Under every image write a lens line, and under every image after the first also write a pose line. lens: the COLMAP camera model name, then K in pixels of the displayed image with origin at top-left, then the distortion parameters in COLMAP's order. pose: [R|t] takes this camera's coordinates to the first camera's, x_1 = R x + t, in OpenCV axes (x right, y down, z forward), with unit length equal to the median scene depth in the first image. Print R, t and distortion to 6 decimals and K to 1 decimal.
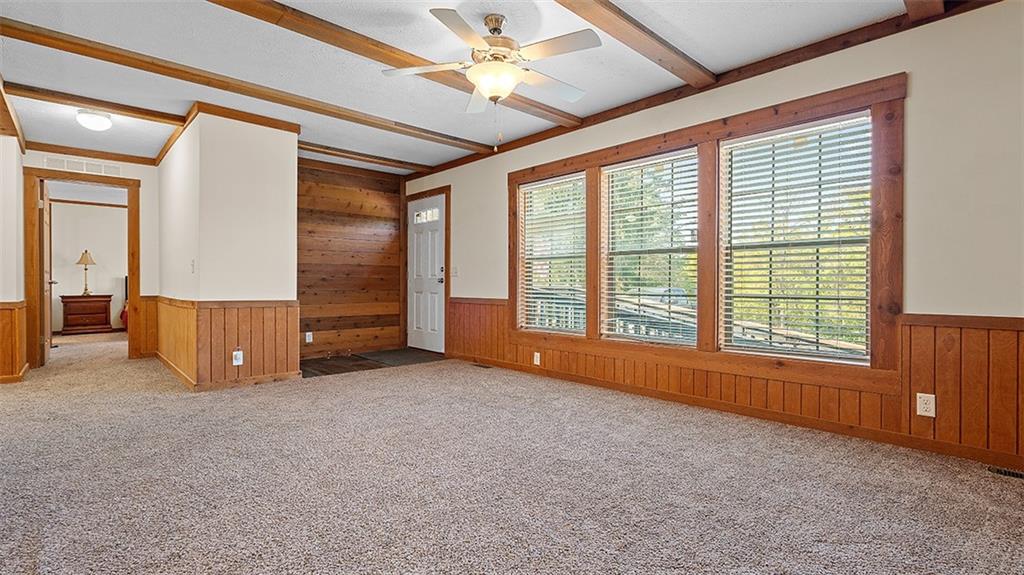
lens RADIAL K [[469.2, 0, 533.5], [0, 469.2, 290.5], [0, 0, 1]] dist [-0.000499, -0.000070]
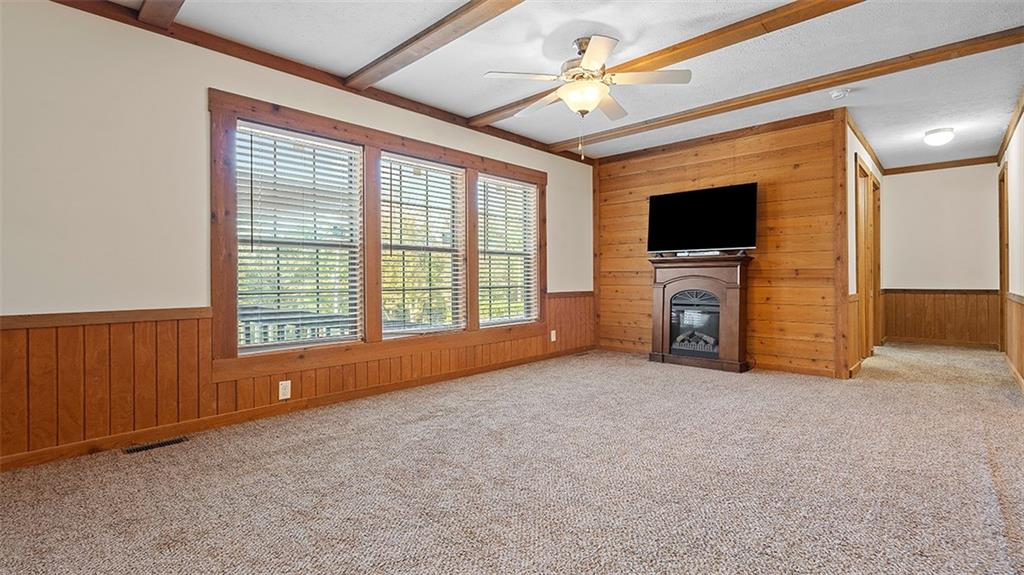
lens RADIAL K [[468.6, 0, 512.0], [0, 468.6, 287.5], [0, 0, 1]] dist [-0.000672, -0.000050]
pose [[-0.040362, -0.020018, 0.998985, -0.819836], [0.020647, 0.999569, 0.020863, -0.012728], [-0.998972, 0.021469, -0.039931, 0.835119]]
